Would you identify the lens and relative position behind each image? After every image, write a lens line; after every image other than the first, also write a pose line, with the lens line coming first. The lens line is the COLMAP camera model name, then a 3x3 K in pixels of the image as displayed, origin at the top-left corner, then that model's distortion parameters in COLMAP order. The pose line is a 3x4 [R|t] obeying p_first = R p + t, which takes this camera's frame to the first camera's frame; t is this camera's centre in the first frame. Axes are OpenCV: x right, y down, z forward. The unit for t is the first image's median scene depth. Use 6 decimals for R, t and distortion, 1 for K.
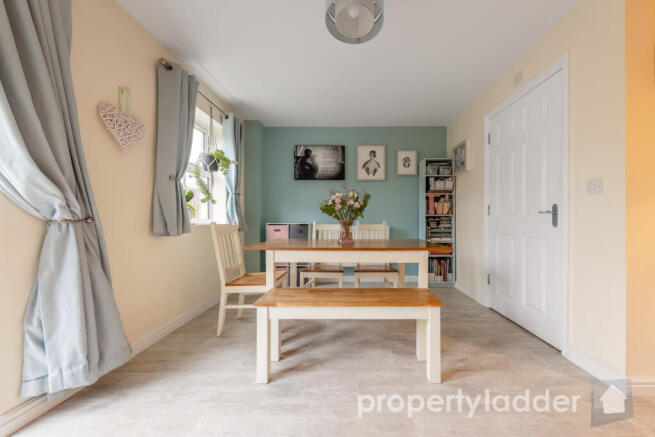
lens RADIAL K [[229.5, 0, 326.8], [0, 229.5, 218.5], [0, 0, 1]] dist [0.001132, -0.000064]
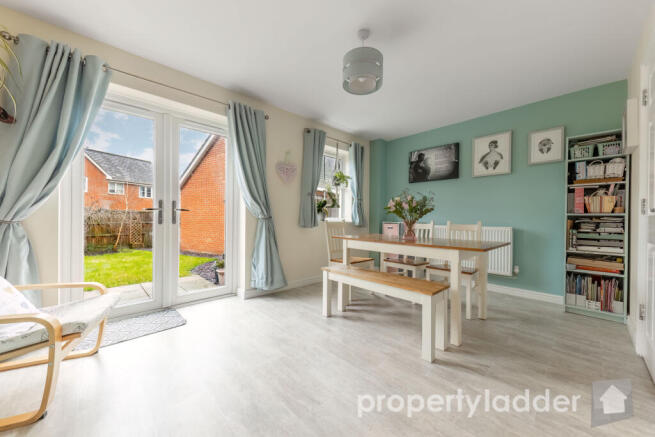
lens RADIAL K [[241.4, 0, 331.1], [0, 241.4, 216.4], [0, 0, 1]] dist [0.010835, 0.000137]
pose [[0.696363, -0.000464, -0.717690, 0.464611], [-0.002728, 0.999991, -0.003293, -0.003361], [0.717685, 0.004251, 0.696355, -0.092631]]
